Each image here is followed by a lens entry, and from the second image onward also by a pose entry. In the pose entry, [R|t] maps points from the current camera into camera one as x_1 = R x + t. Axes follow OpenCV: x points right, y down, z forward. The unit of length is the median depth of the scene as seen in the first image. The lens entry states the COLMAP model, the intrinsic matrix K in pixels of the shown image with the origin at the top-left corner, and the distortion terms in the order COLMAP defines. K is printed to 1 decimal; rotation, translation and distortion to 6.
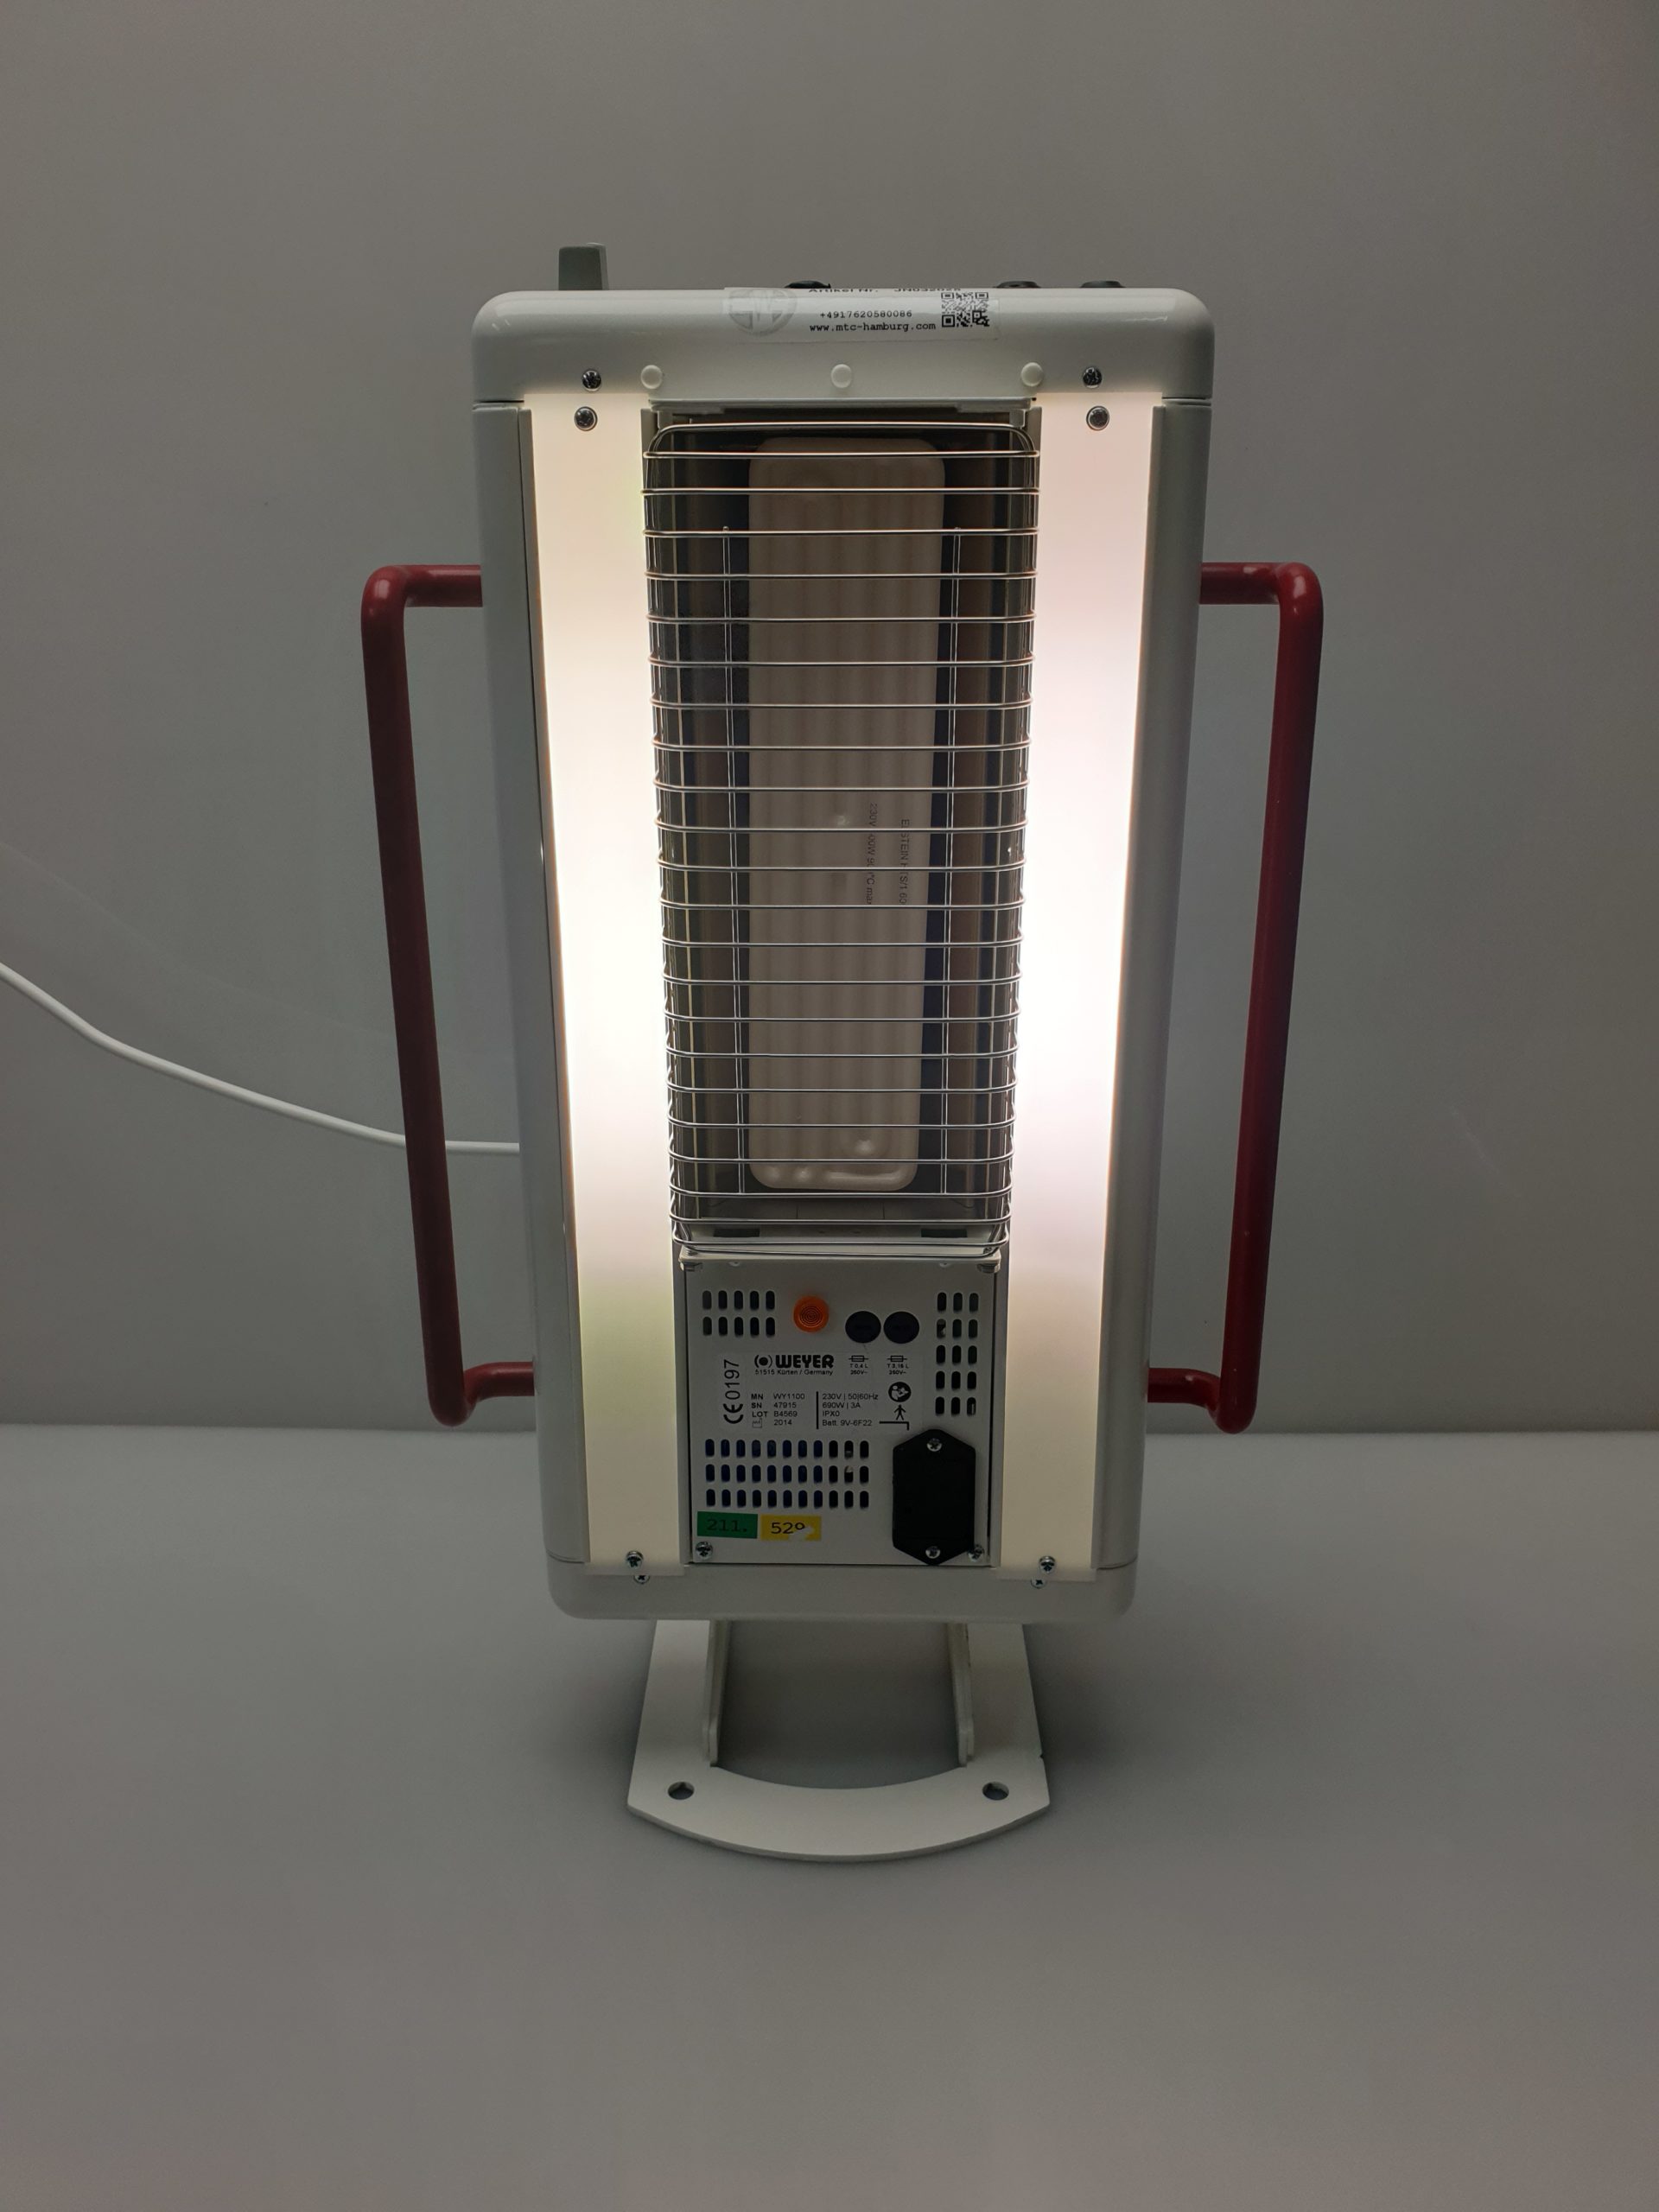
lens RADIAL K [[1787.2, 0, 838.8], [0, 1787.2, 1135.1], [0, 0, 1]] dist [0.020043, -0.096383]
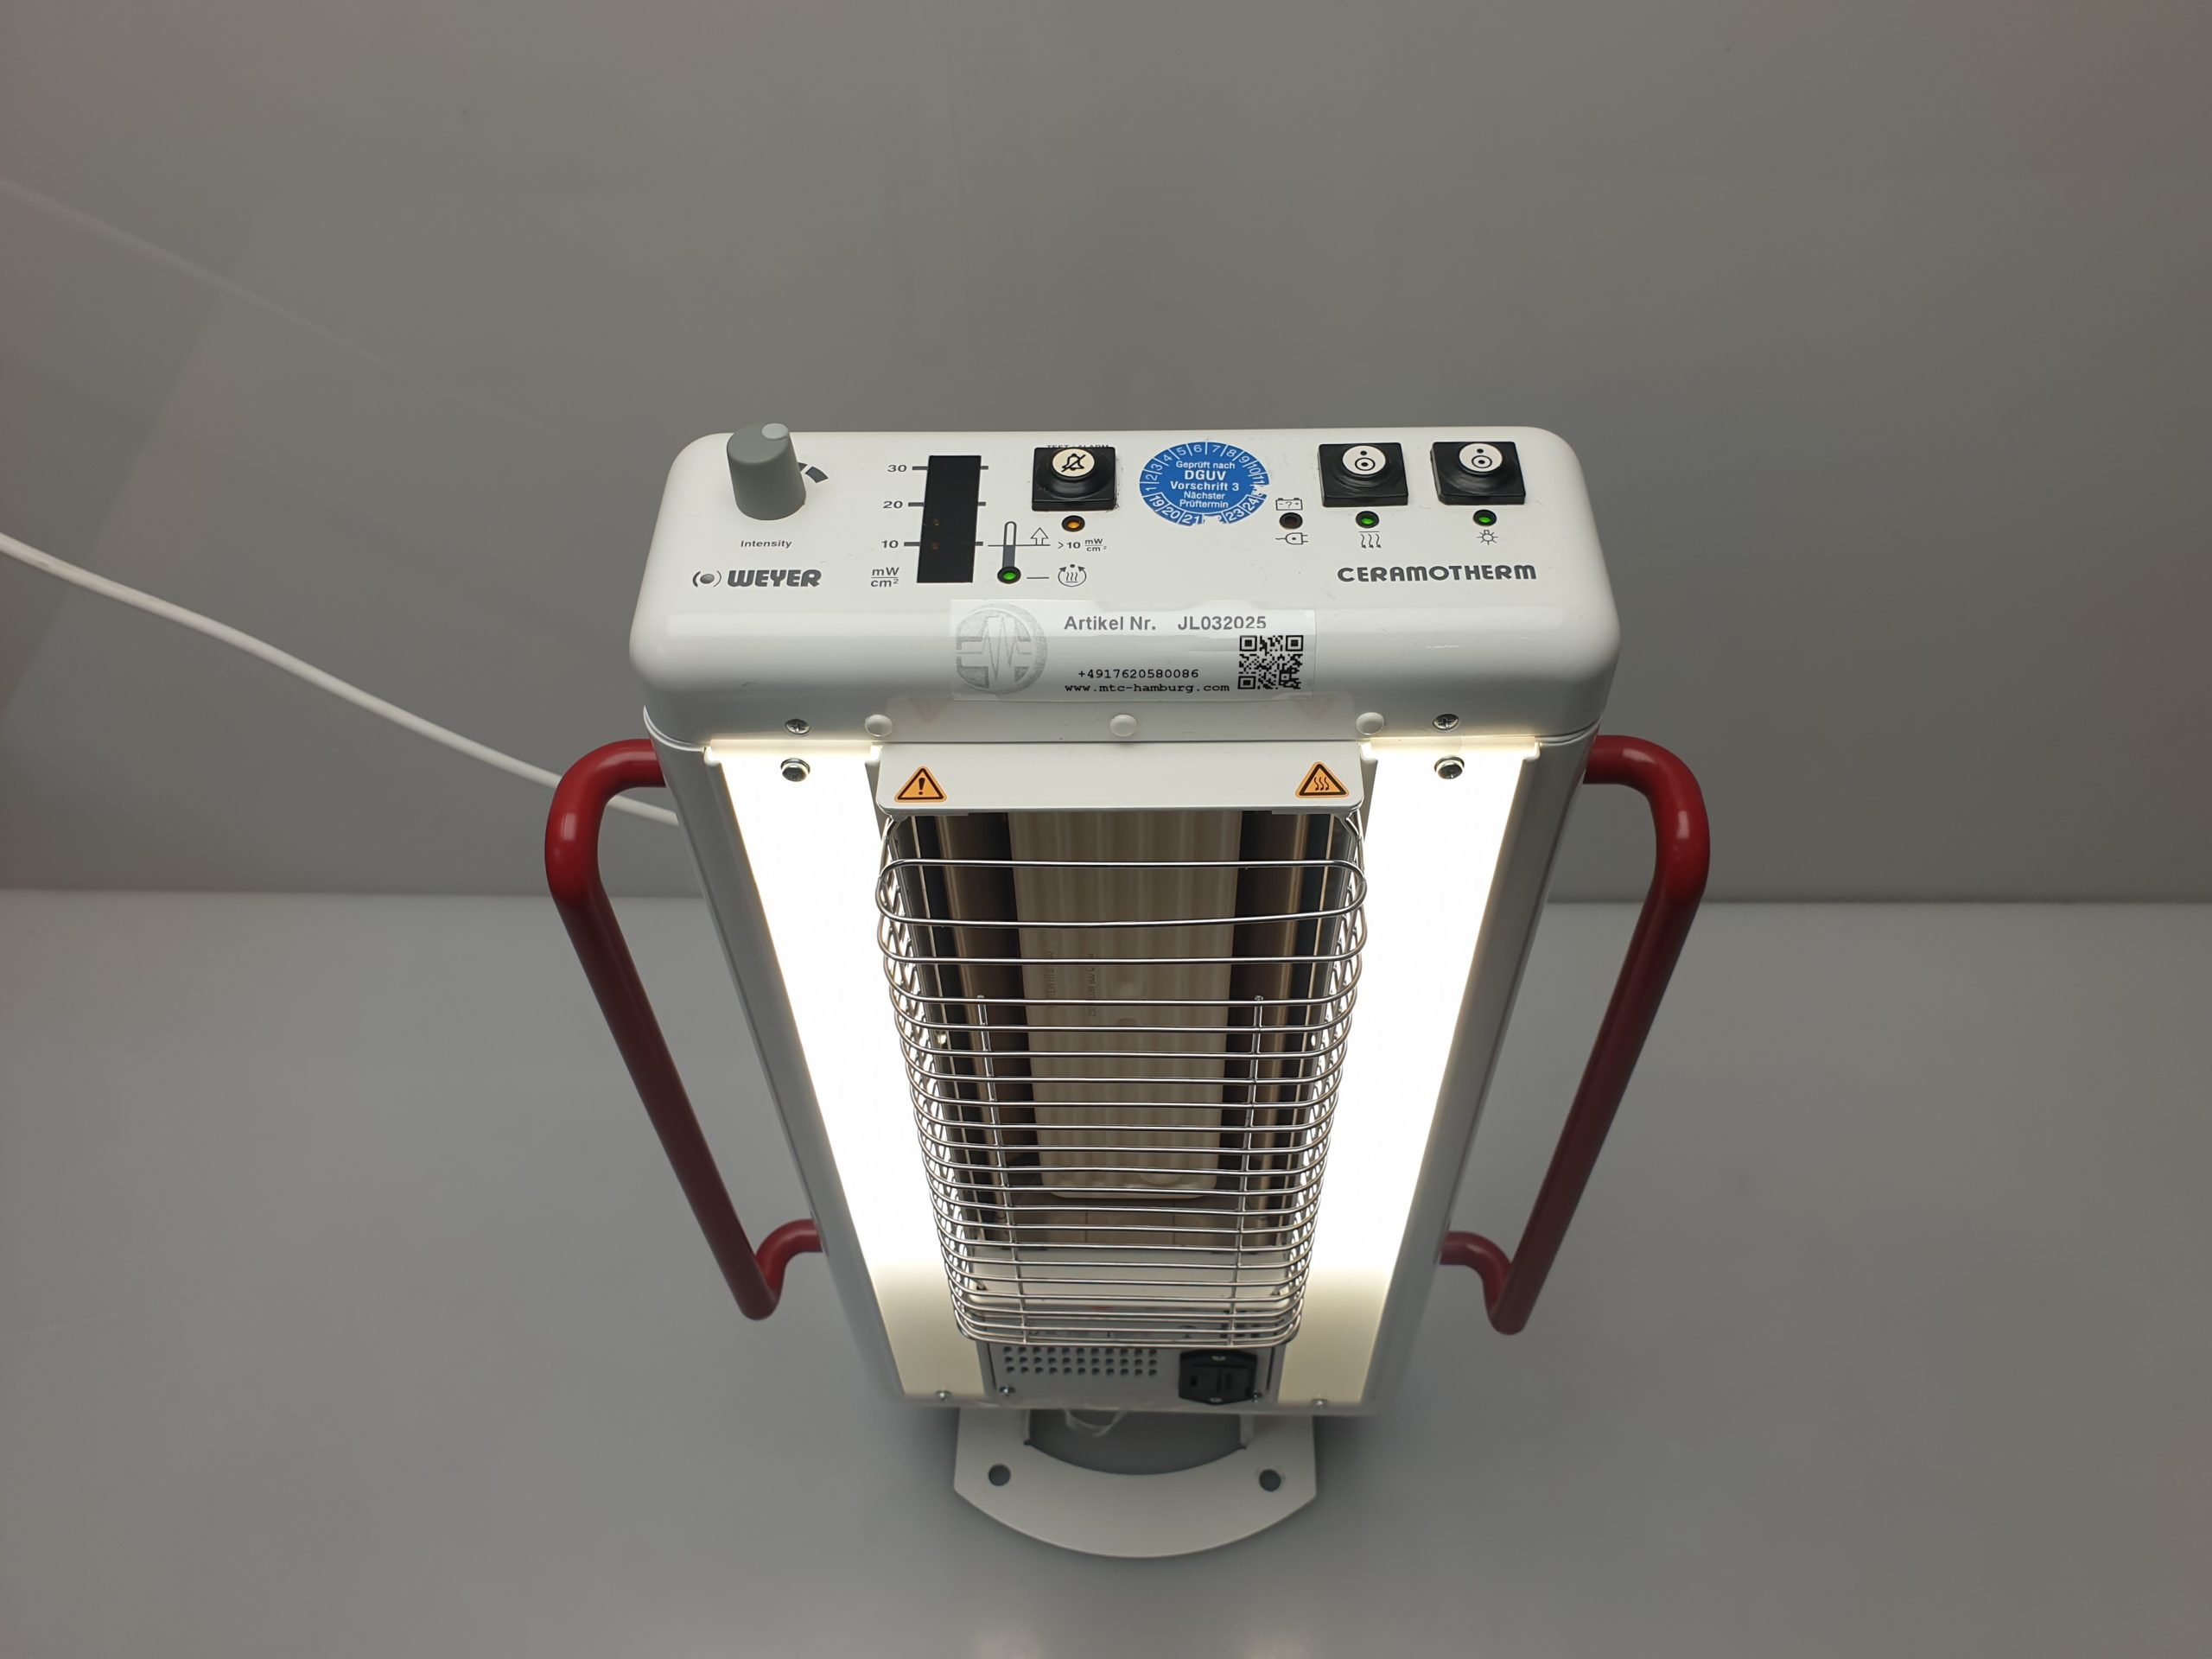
lens RADIAL K [[1787.2, 0, 1103.8], [0, 1787.2, 839.0], [0, 0, 1]] dist [0.020043, -0.096383]
pose [[0.999578, 0.001088, -0.029034, 0.015607], [0.014729, 0.842390, 0.538667, -0.666124], [0.025044, -0.538868, 0.842018, 0.270784]]
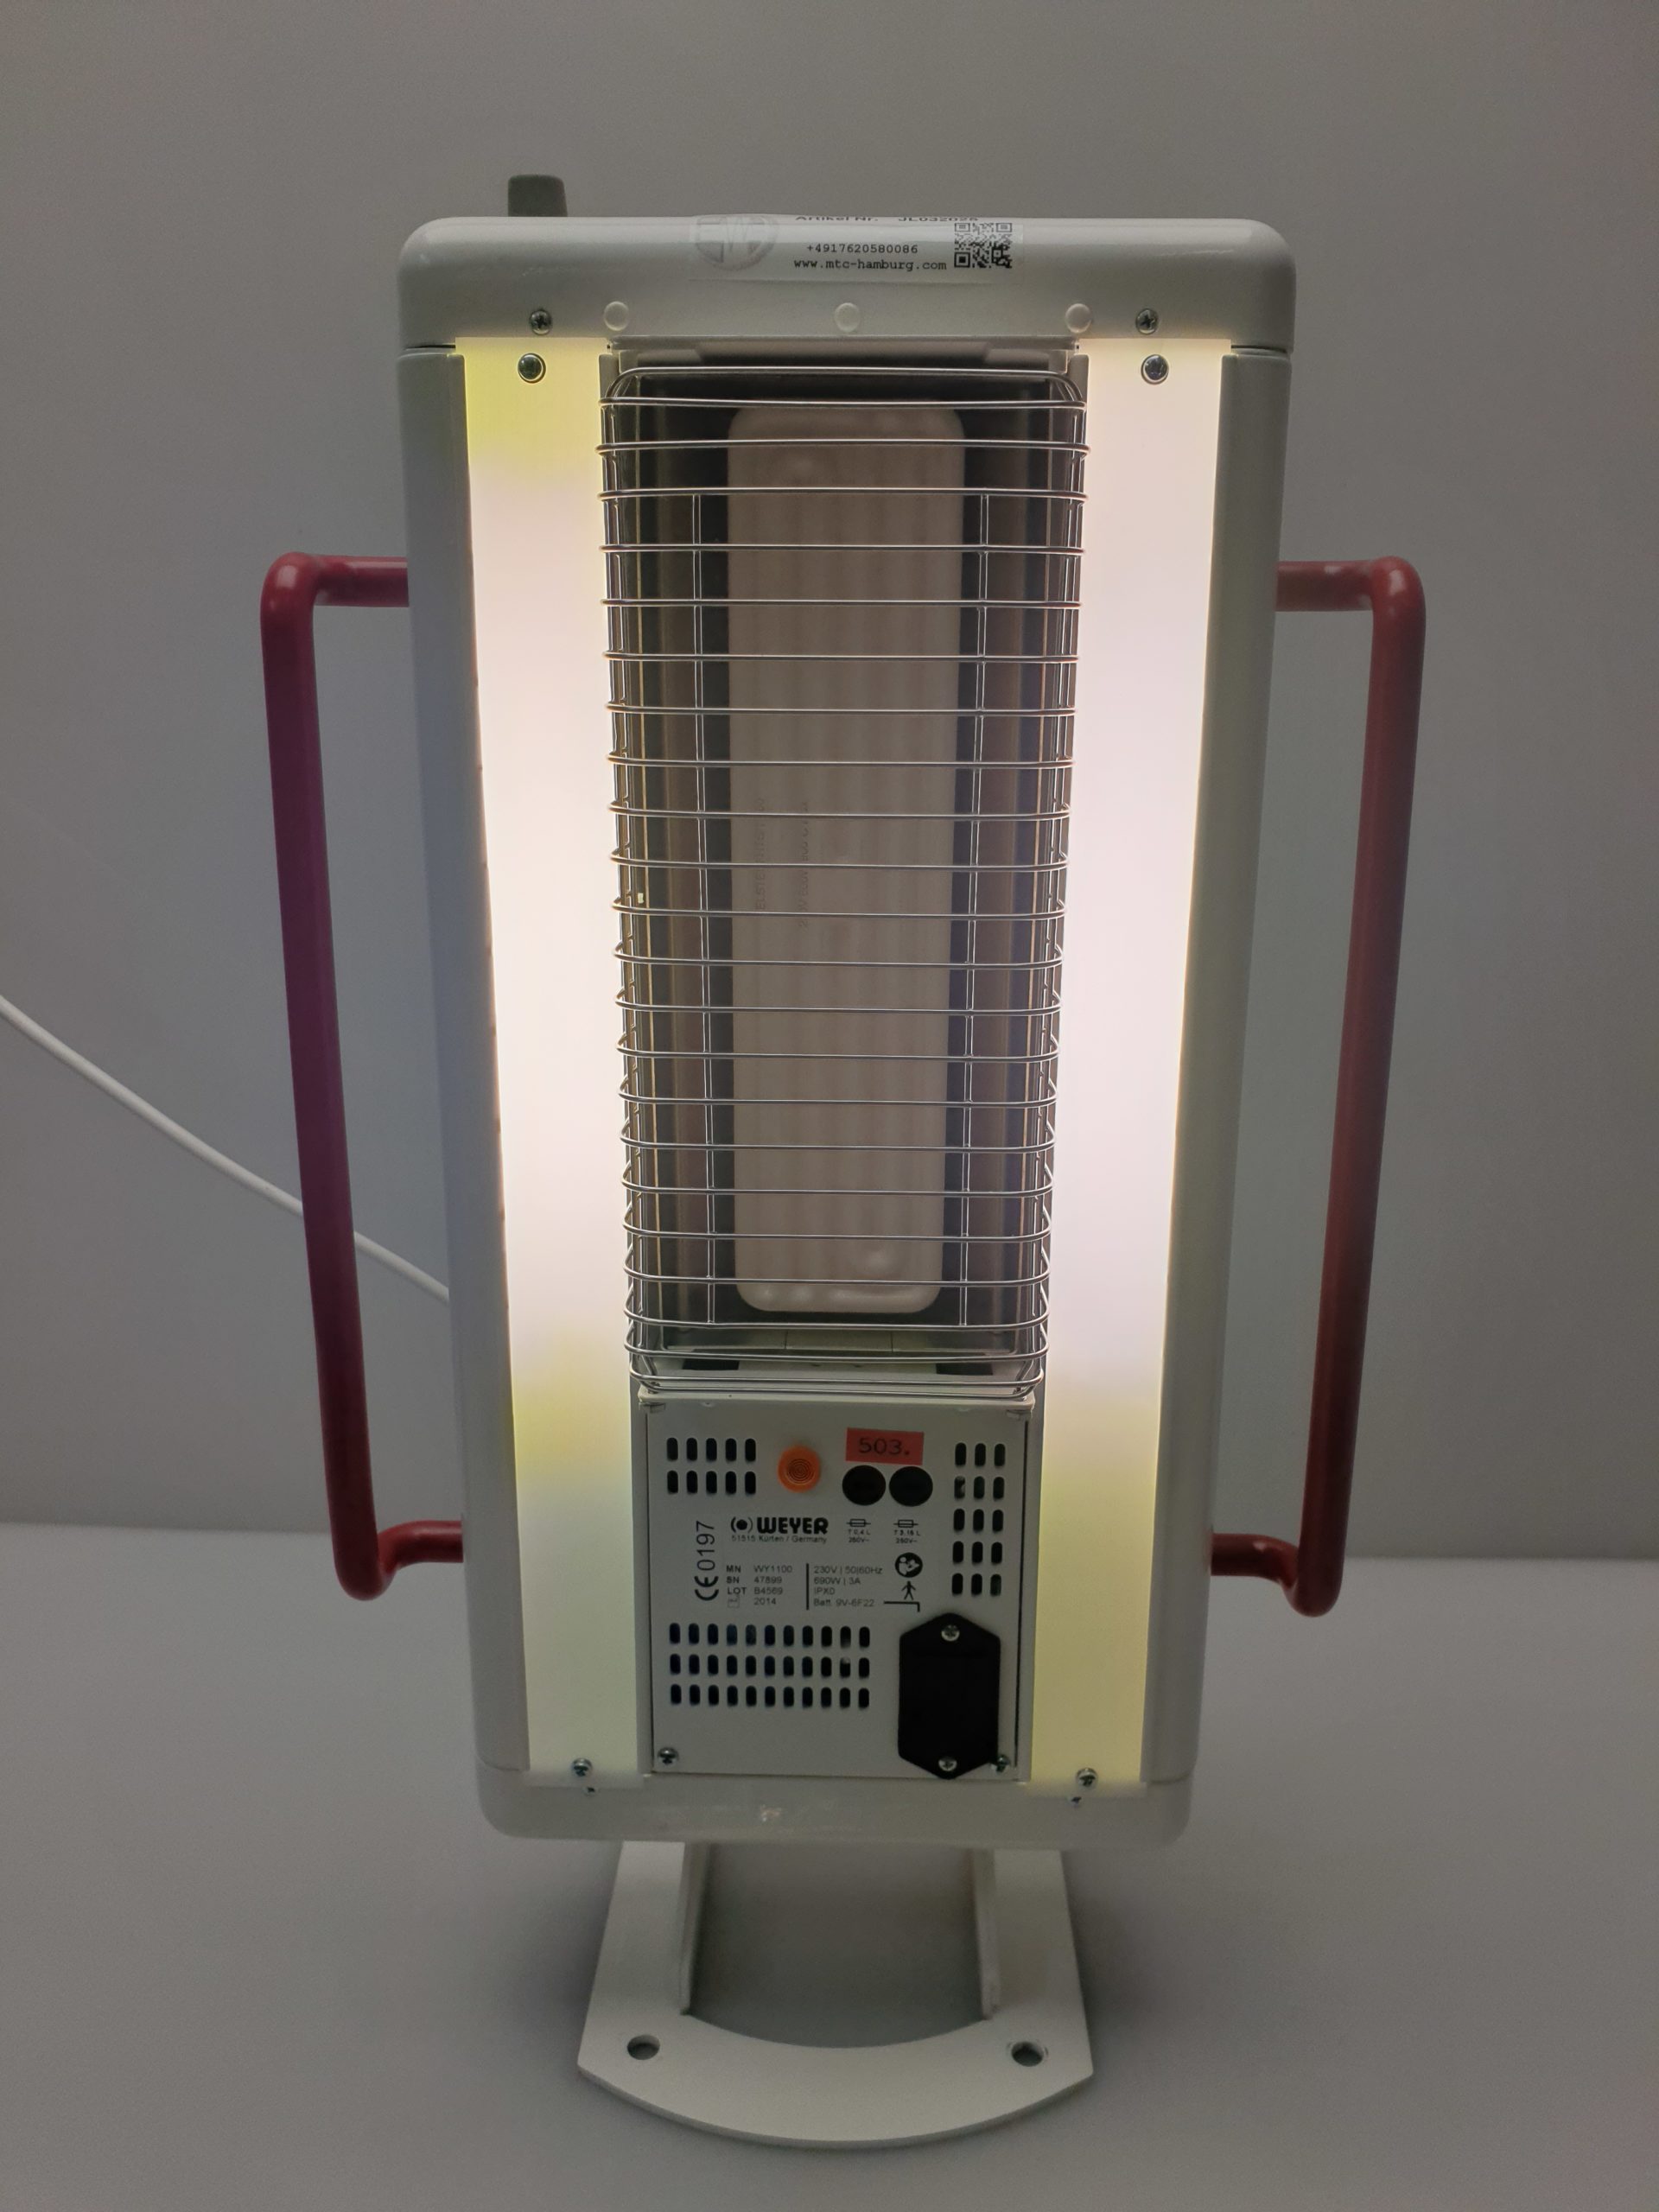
lens RADIAL K [[1762.8, 0, 871.0], [0, 1762.8, 1151.1], [0, 0, 1]] dist [0.011693, -0.083953]
pose [[0.999914, 0.010155, -0.008303, 0.021872], [-0.010739, 0.997232, -0.073579, 0.014529], [0.007533, 0.073661, 0.997255, 0.184038]]
